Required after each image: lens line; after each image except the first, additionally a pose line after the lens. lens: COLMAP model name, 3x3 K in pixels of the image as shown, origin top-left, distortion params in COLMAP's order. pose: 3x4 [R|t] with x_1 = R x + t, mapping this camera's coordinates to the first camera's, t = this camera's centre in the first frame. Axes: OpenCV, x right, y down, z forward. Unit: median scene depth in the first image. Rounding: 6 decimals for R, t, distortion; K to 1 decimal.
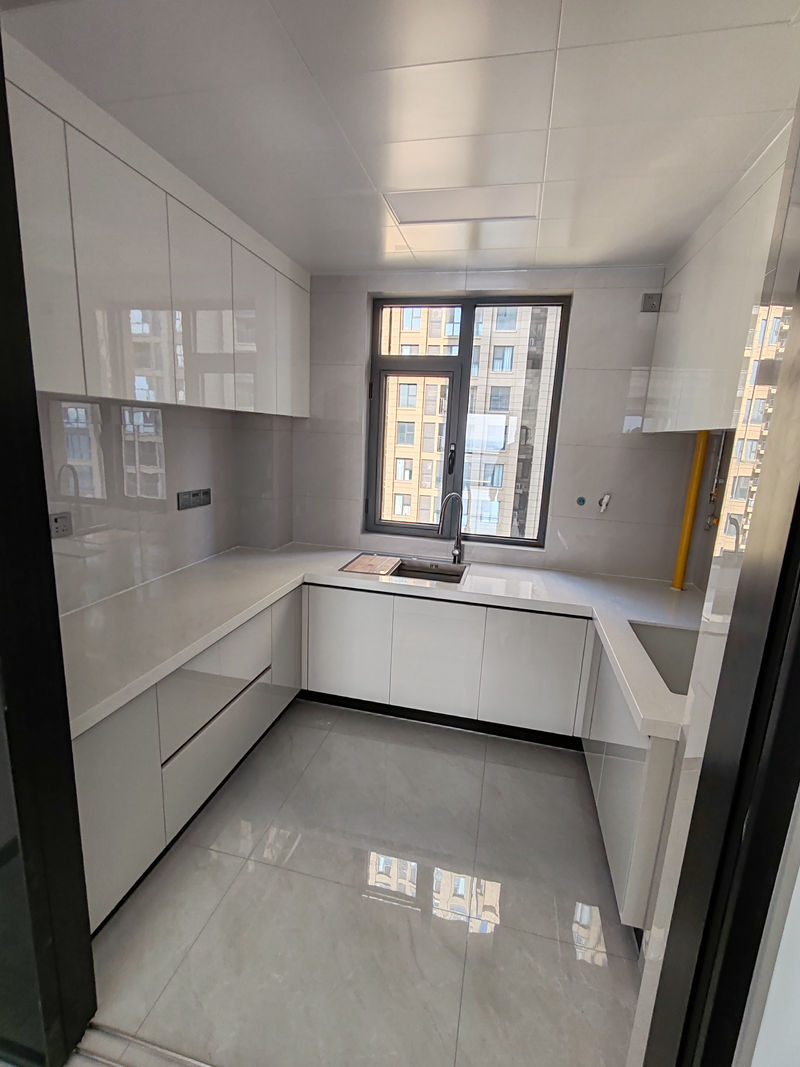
lens RADIAL K [[477.1, 0, 401.6], [0, 477.1, 530.0], [0, 0, 1]] dist [-0.005010, 0.000046]
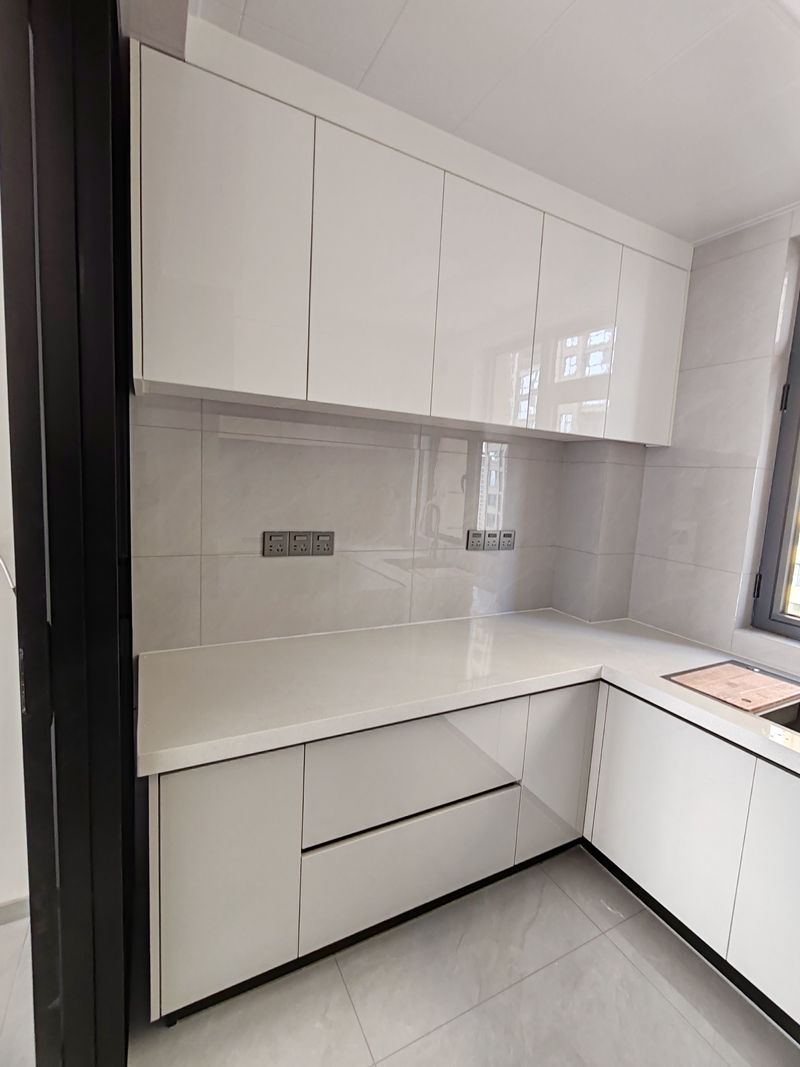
lens RADIAL K [[477.1, 0, 401.6], [0, 477.1, 530.0], [0, 0, 1]] dist [-0.005010, 0.000046]
pose [[0.655405, 0.079168, -0.751117, 0.091522], [-0.176362, 0.983041, -0.050275, -0.010953], [0.734398, 0.165419, 0.658252, 0.303148]]
